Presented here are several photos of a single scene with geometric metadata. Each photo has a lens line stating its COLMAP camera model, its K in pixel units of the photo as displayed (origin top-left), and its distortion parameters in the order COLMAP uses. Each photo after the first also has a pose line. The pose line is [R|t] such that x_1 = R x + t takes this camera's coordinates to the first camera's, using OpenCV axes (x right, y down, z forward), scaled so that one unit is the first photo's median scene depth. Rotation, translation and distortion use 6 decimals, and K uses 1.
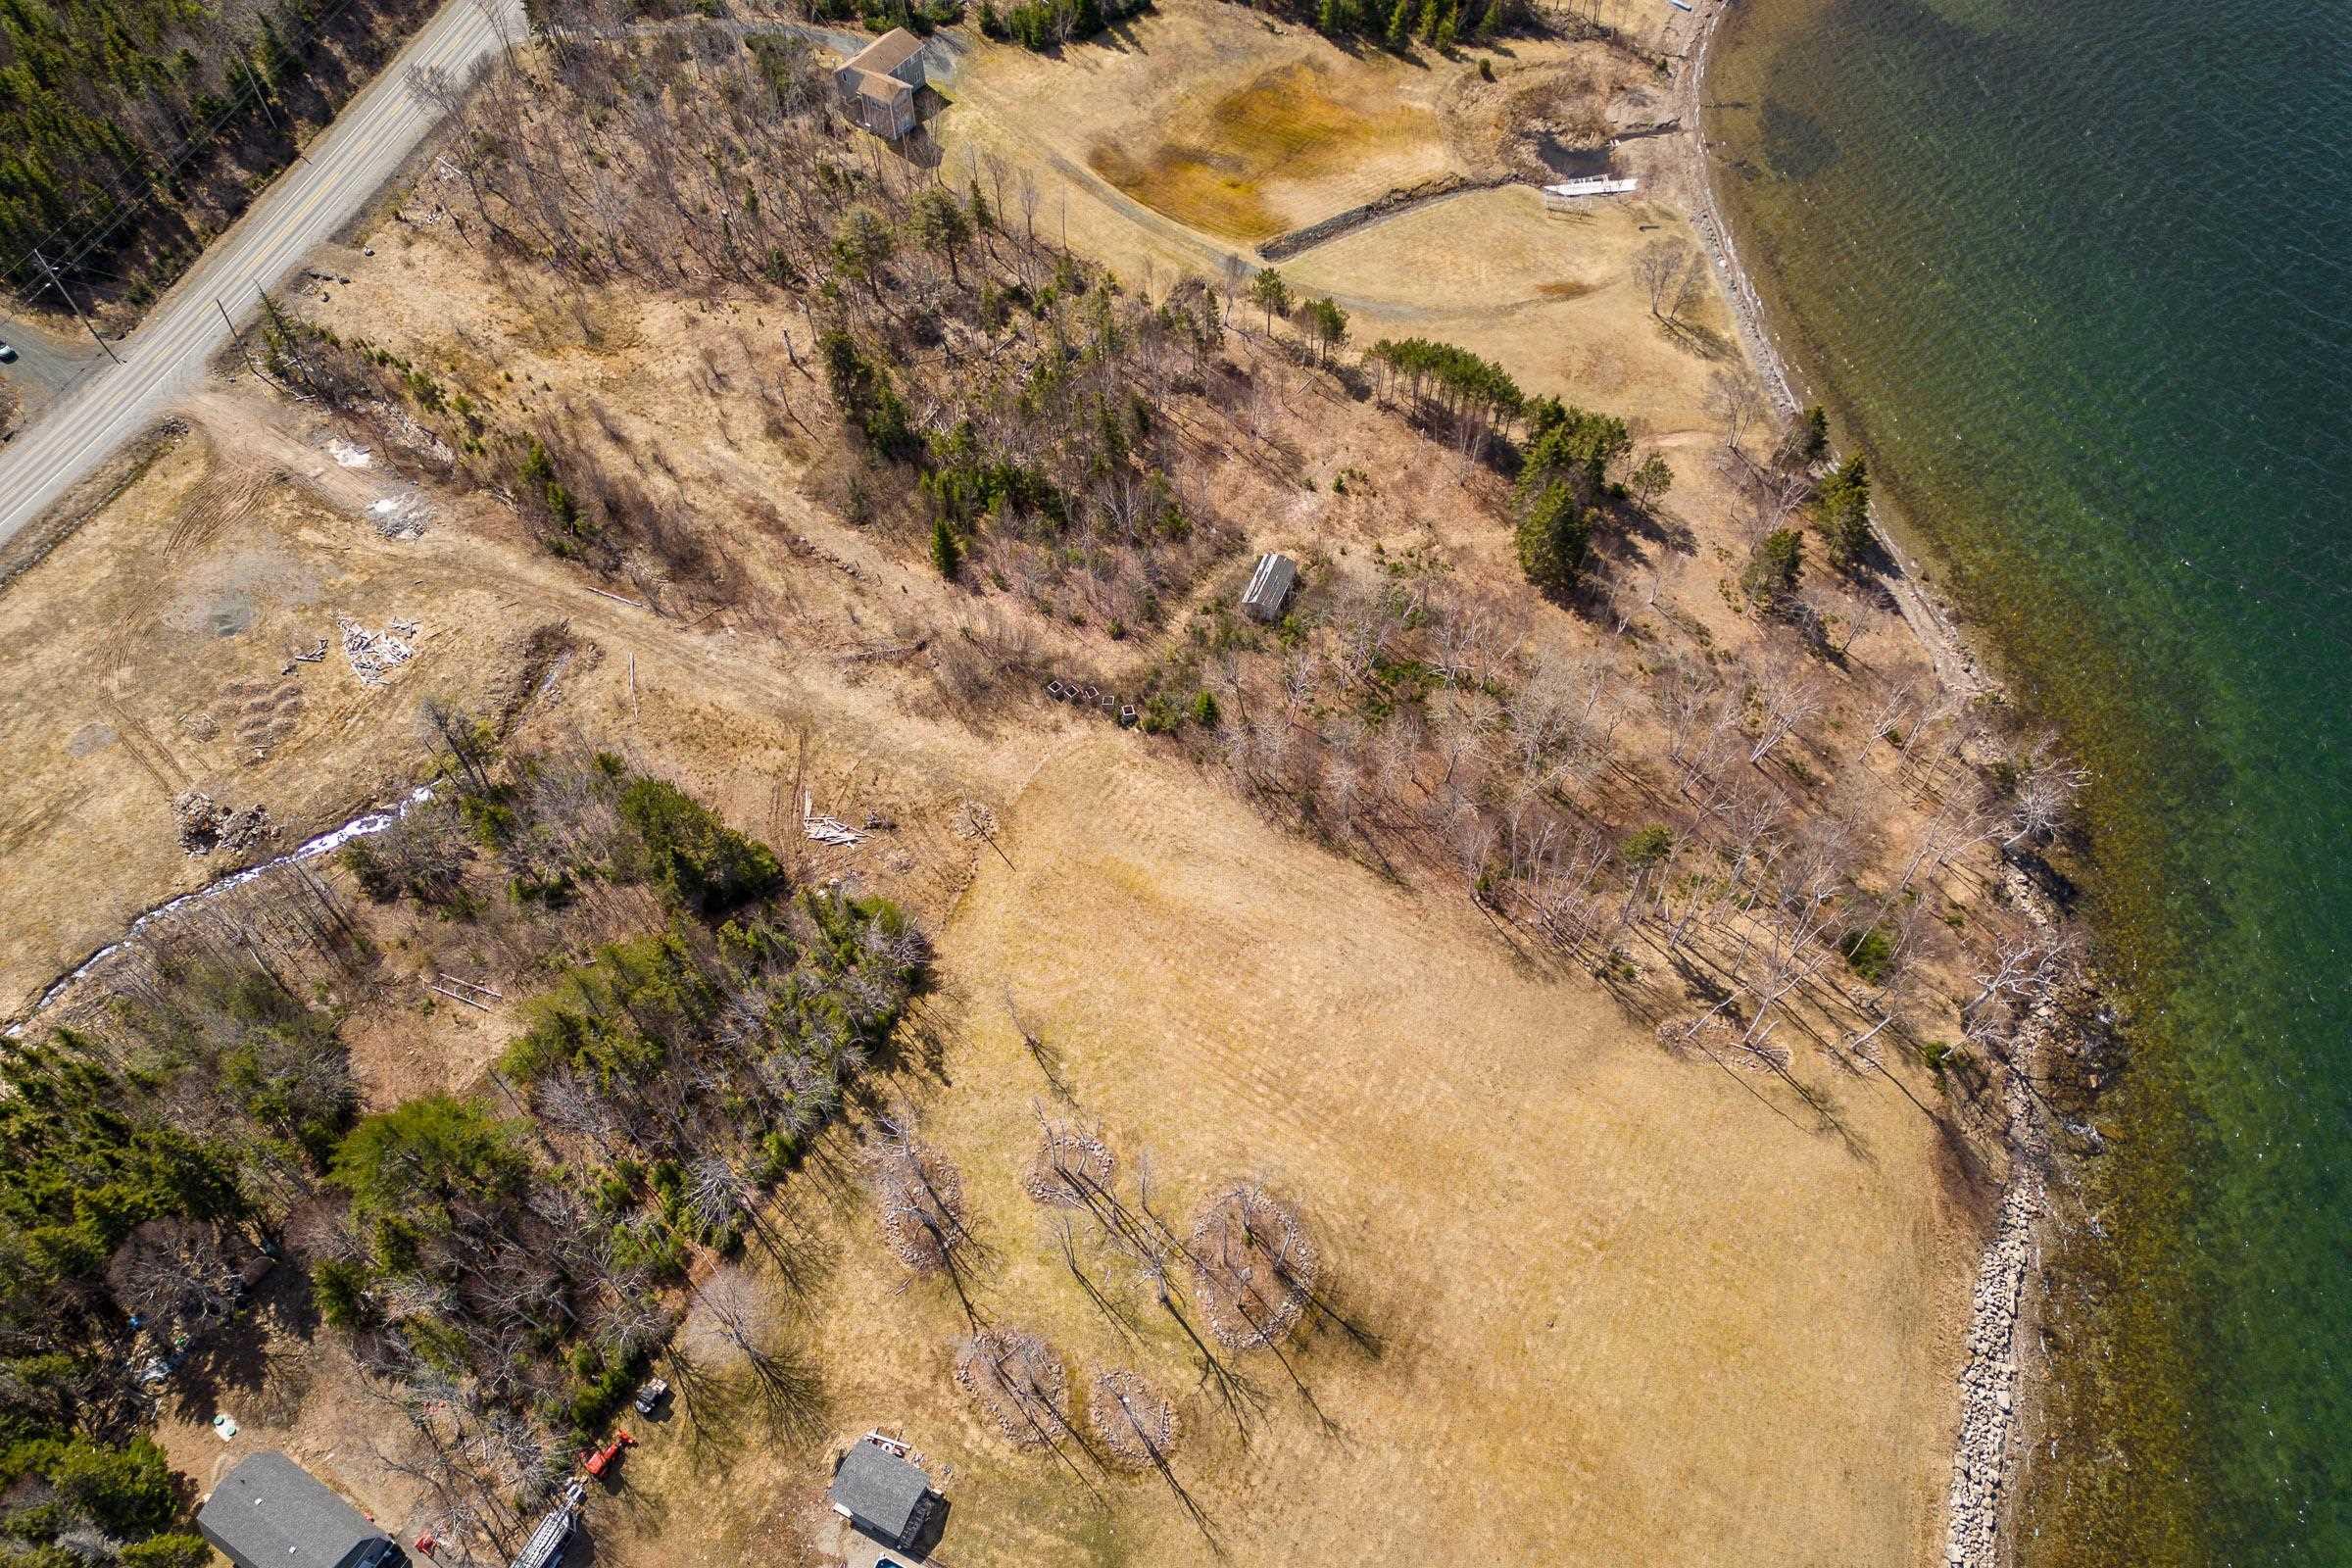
lens RADIAL K [[1644.3, 0, 1167.6], [0, 1644.3, 775.4], [0, 0, 1]] dist [0.077738, -0.072470]
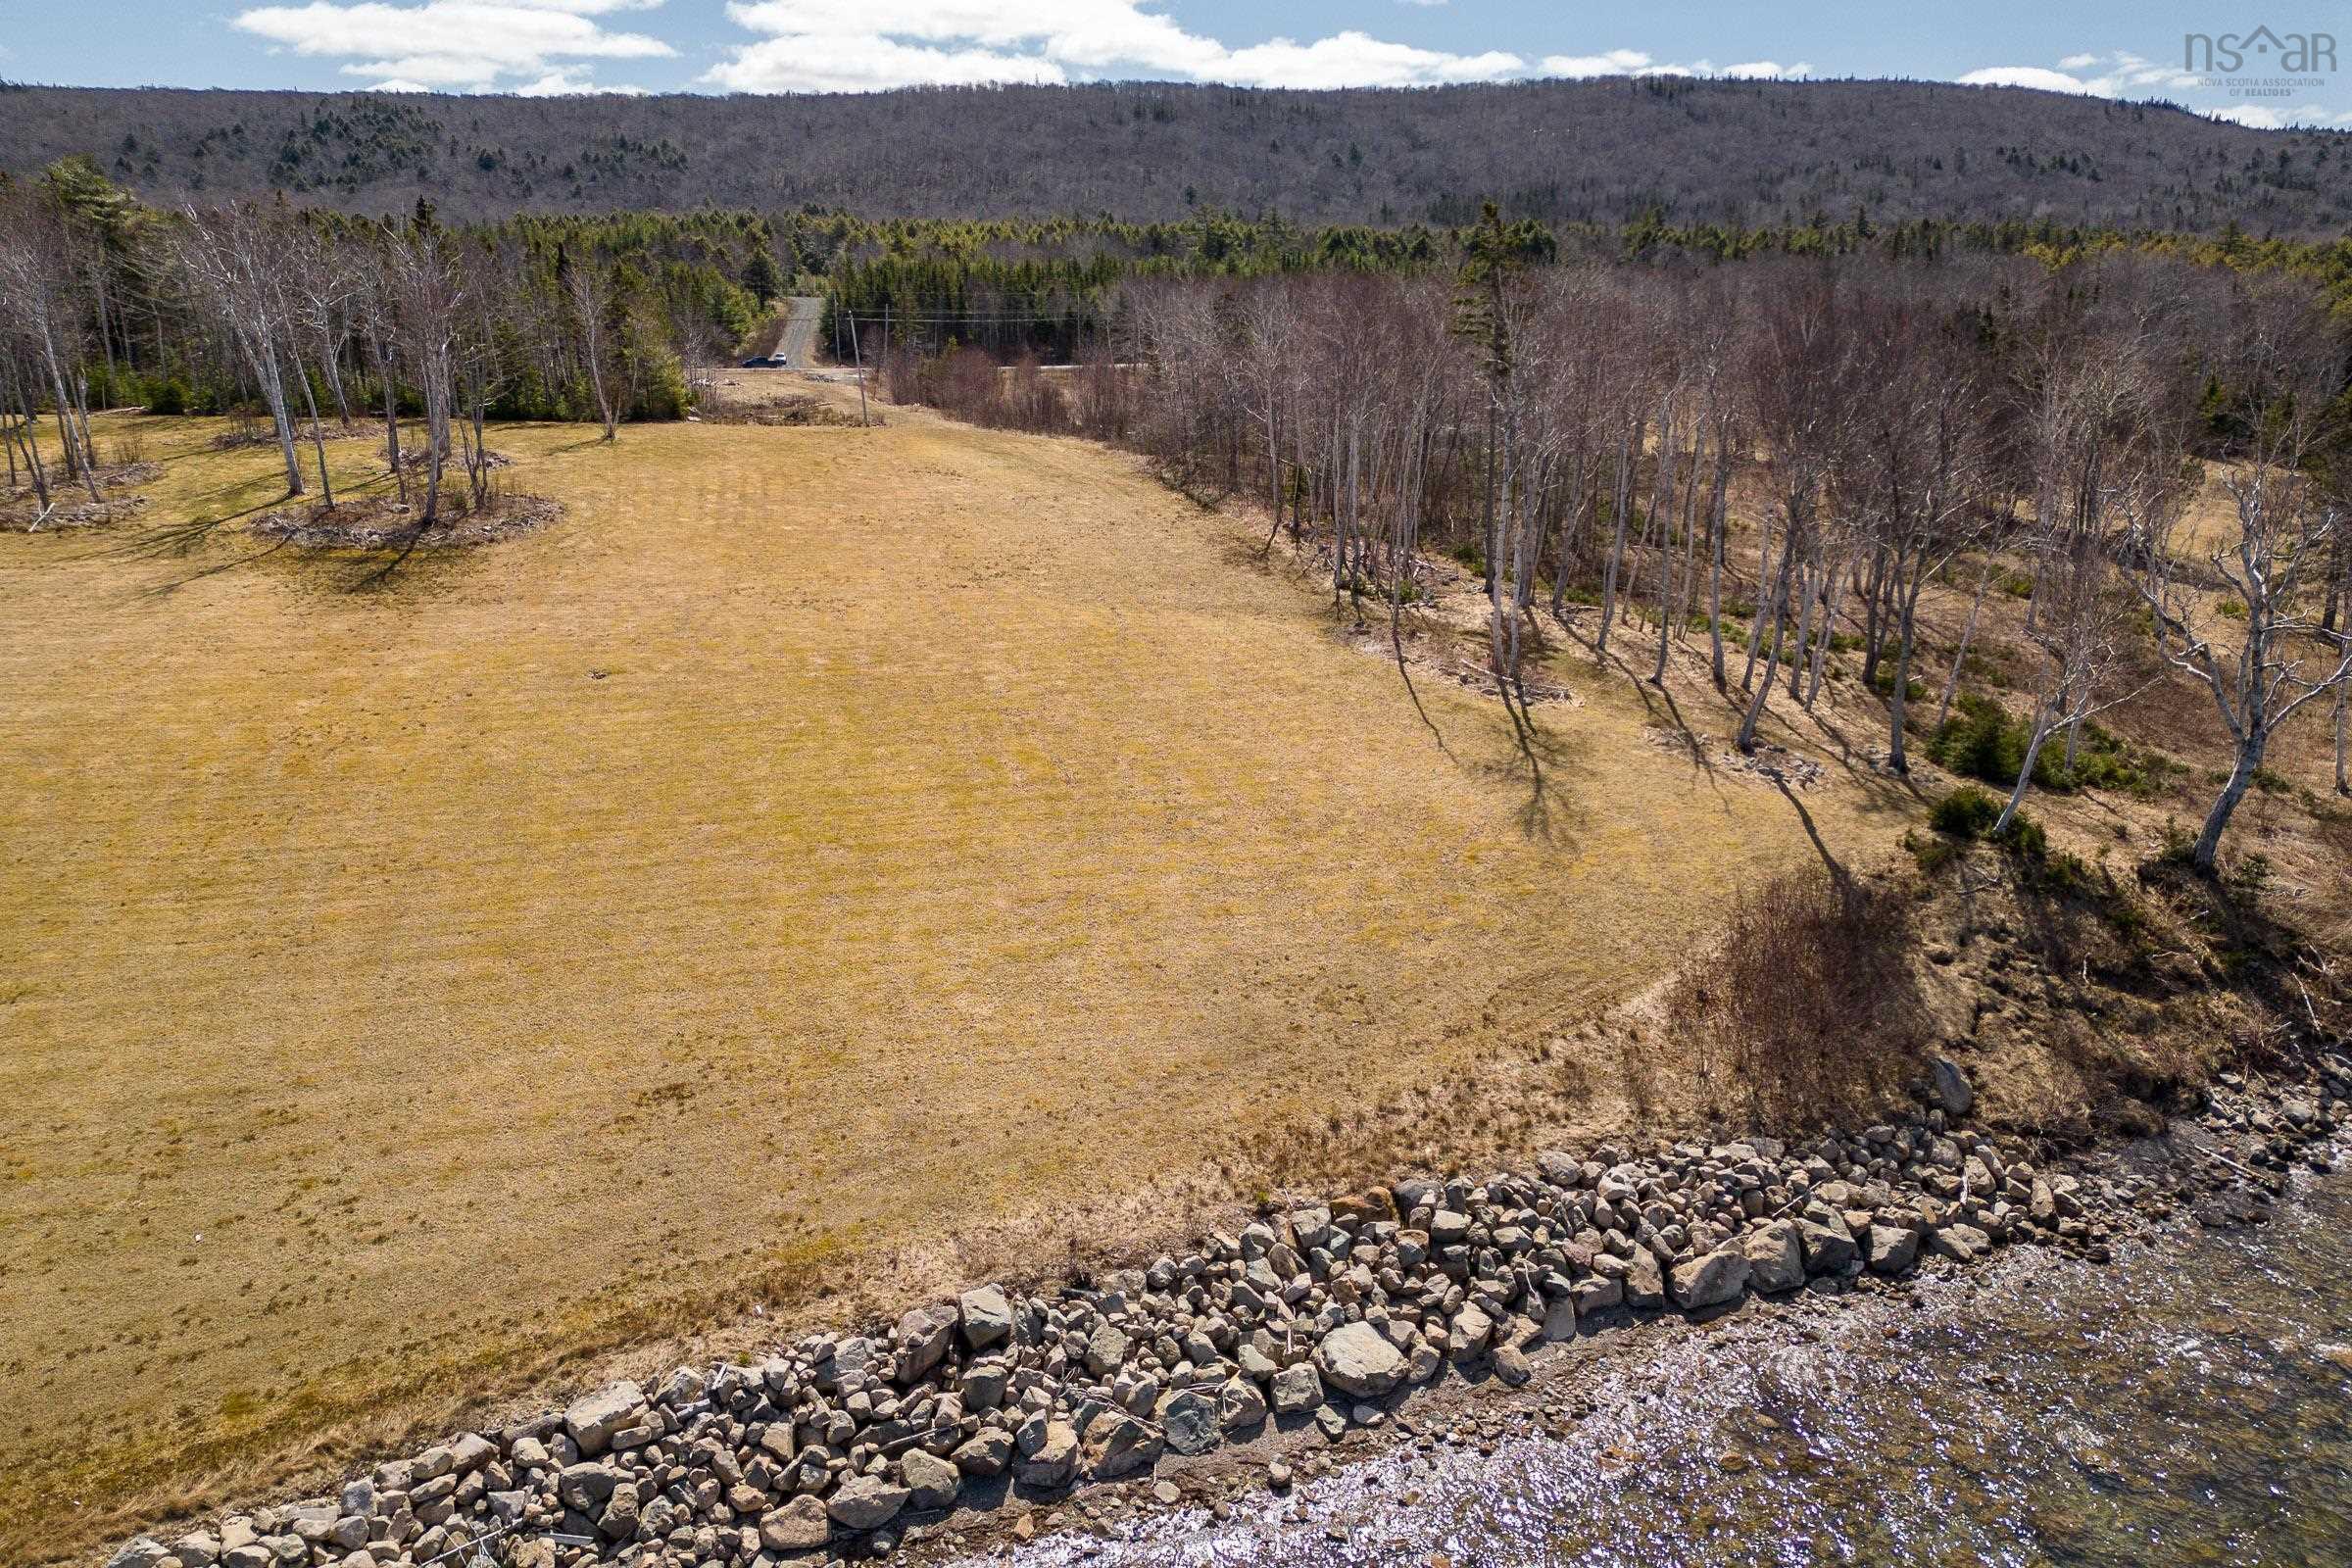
lens RADIAL K [[1644.3, 0, 1162.5], [0, 1644.3, 763.7], [0, 0, 1]] dist [0.077738, -0.072470]
pose [[0.704101, 0.196109, -0.682483, 0.509165], [-0.583152, 0.708102, -0.398152, 0.346159], [0.405186, 0.678331, 0.612937, 0.642259]]
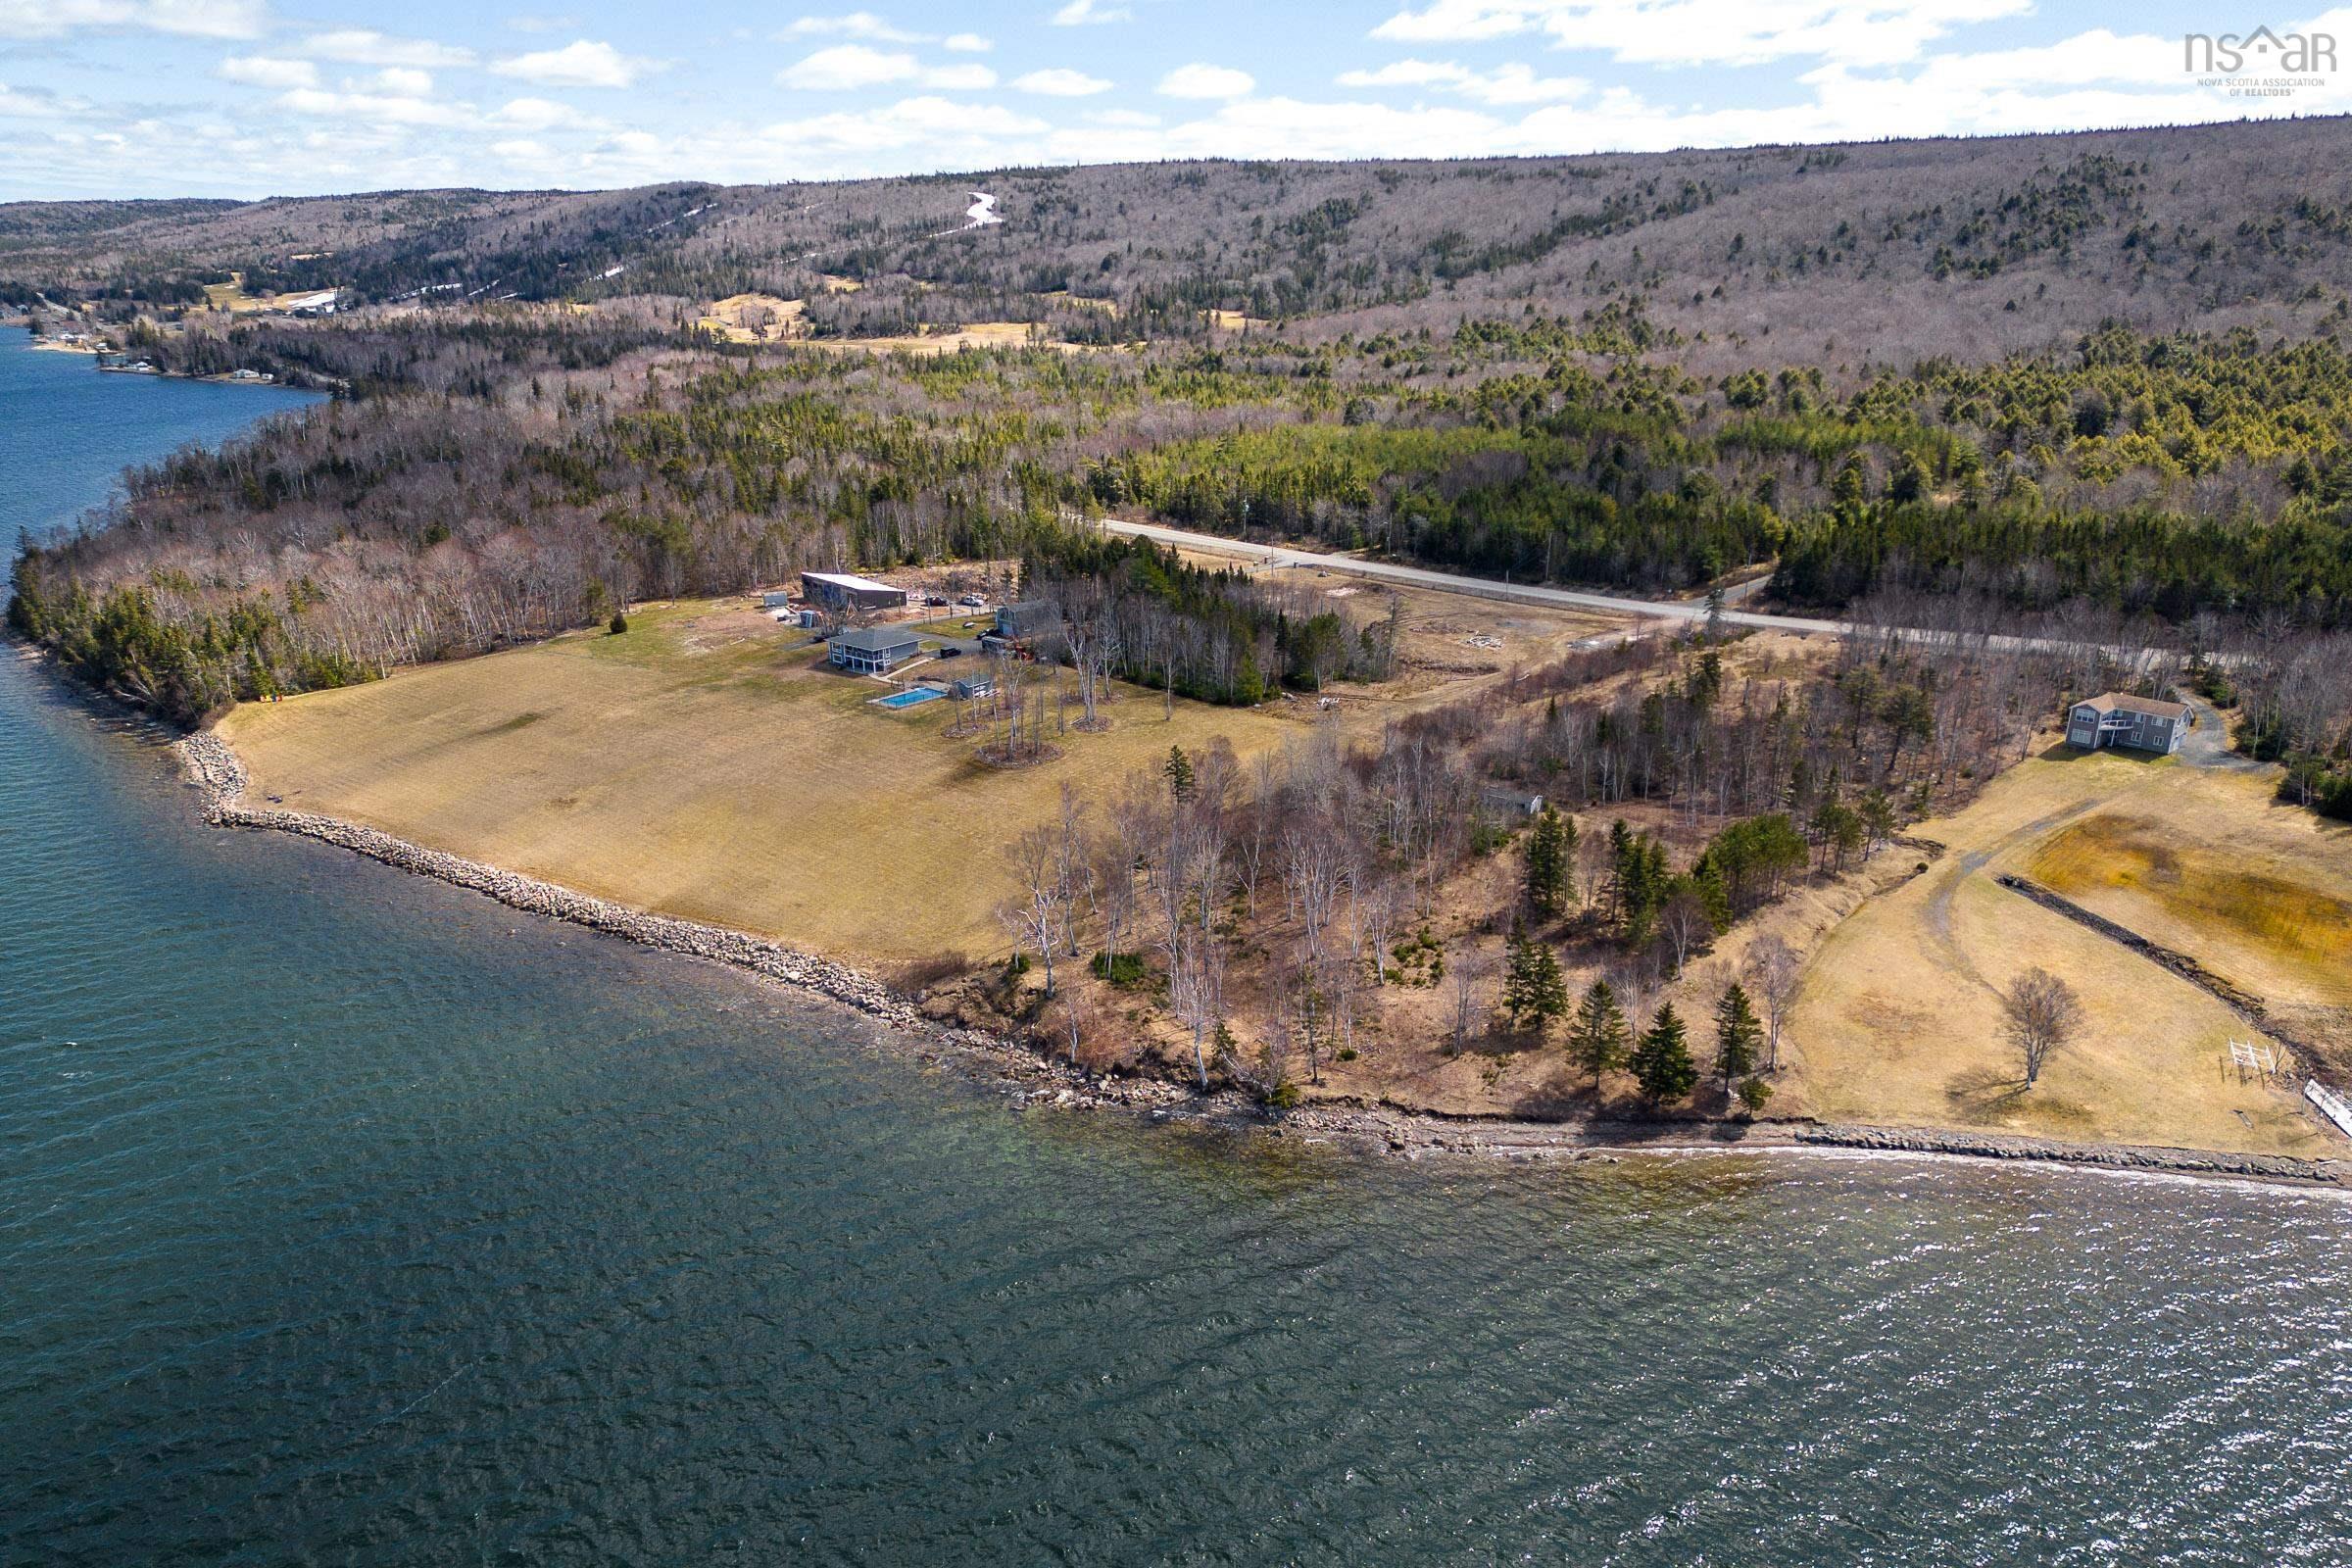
lens RADIAL K [[1644.3, 0, 1157.0], [0, 1644.3, 834.9], [0, 0, 1]] dist [0.077738, -0.072470]
pose [[-0.241370, 0.329119, -0.912919, 1.377341], [-0.792230, 0.476476, 0.381237, -0.390567], [0.560456, 0.815261, 0.145731, 0.709542]]
